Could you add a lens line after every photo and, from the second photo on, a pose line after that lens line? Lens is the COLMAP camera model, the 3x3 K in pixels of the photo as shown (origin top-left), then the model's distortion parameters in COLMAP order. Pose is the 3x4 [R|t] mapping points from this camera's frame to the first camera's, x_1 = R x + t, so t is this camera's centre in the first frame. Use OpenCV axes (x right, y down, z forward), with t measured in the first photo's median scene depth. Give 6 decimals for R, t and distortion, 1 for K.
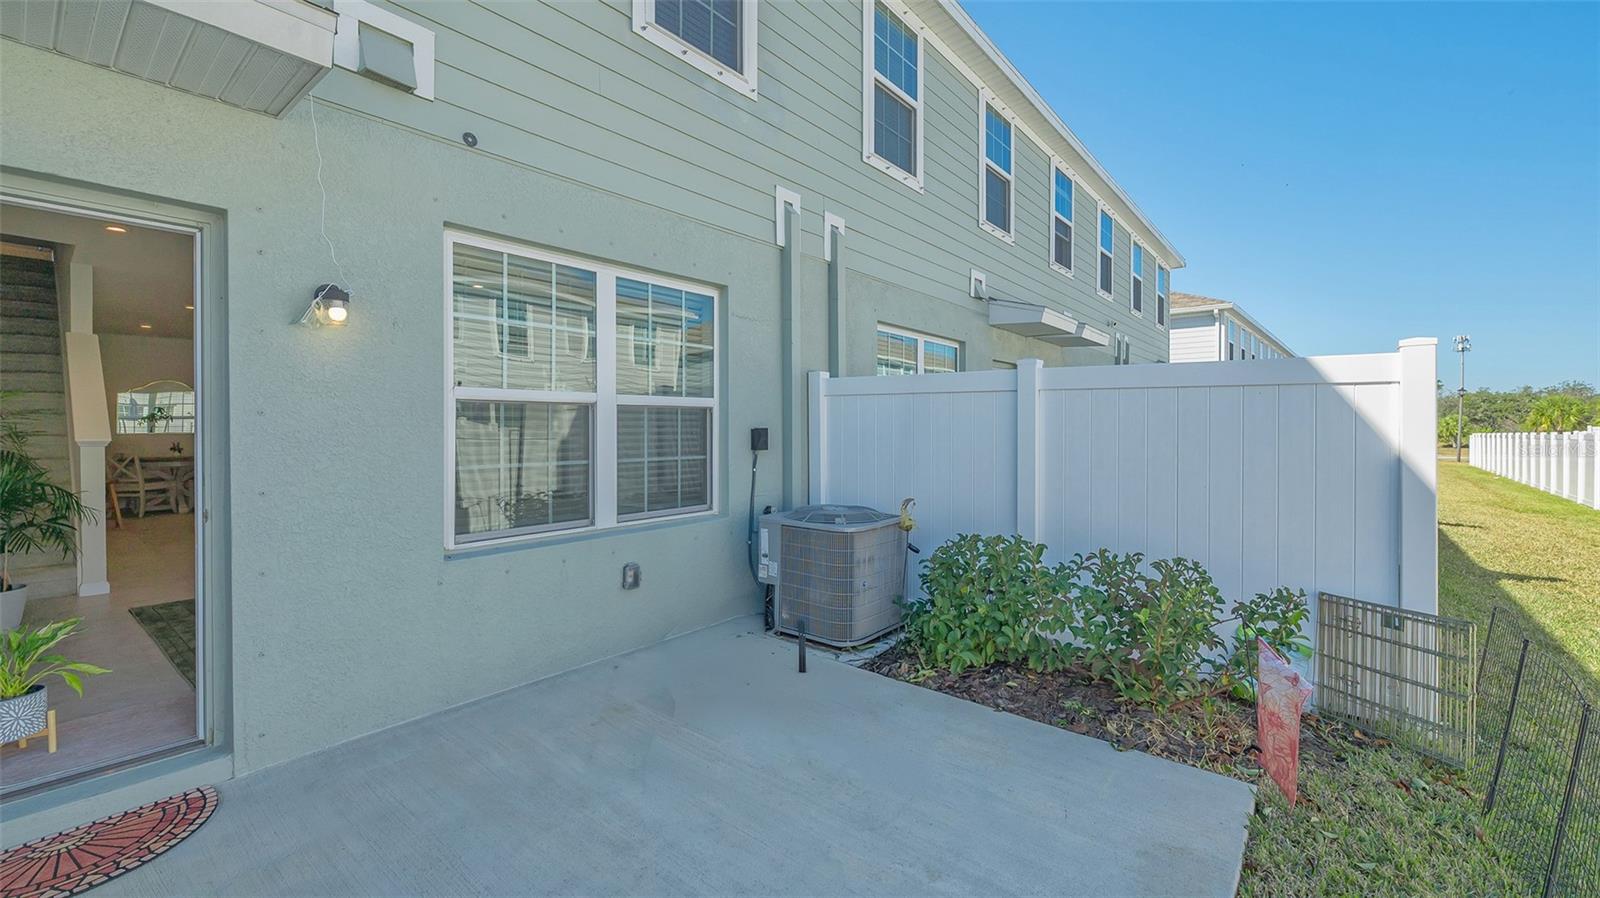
lens RADIAL K [[644.5, 0, 799.5], [0, 644.5, 432.9], [0, 0, 1]] dist [-0.000222, 0.001974]
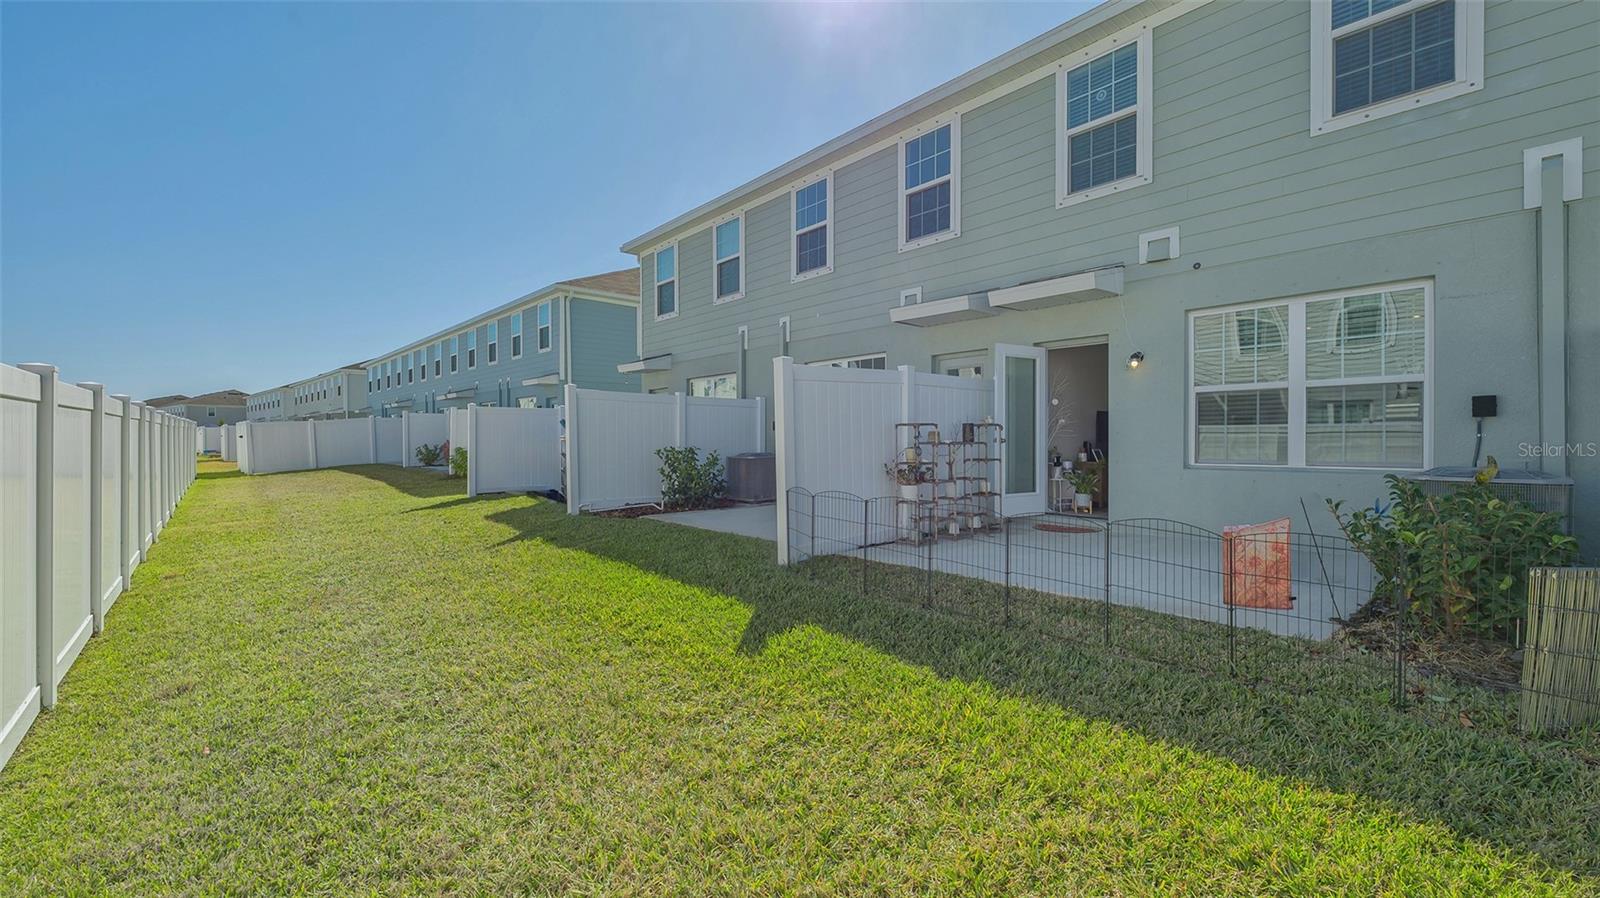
lens RADIAL K [[644.5, 0, 842.0], [0, 644.5, 437.1], [0, 0, 1]] dist [-0.000222, 0.001974]
pose [[-0.115025, -0.001988, -0.993361, 1.111666], [-0.002888, 0.999994, -0.001666, 0.065216], [0.993358, 0.002677, -0.115030, 0.075584]]
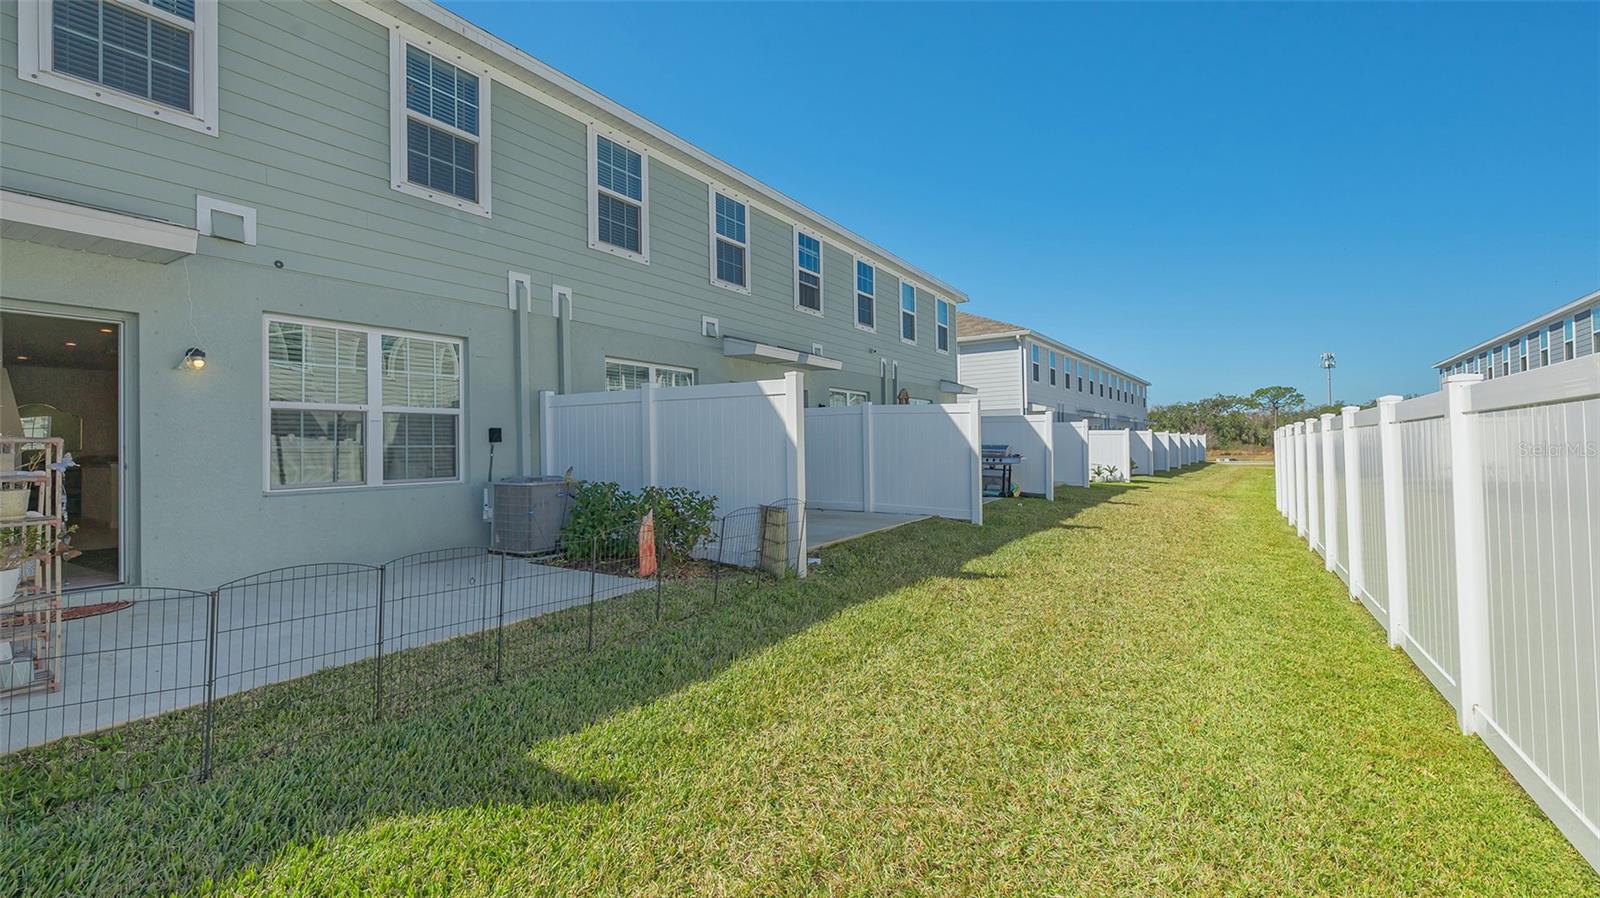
lens RADIAL K [[672.8, 0, 797.9], [0, 672.8, 437.3], [0, 0, 1]] dist [0.002212, 0.000005]
pose [[0.992985, -0.016164, 0.117128, 0.470185], [0.019242, 0.999497, -0.025193, 0.069763], [-0.116661, 0.027270, 0.992797, -0.688153]]
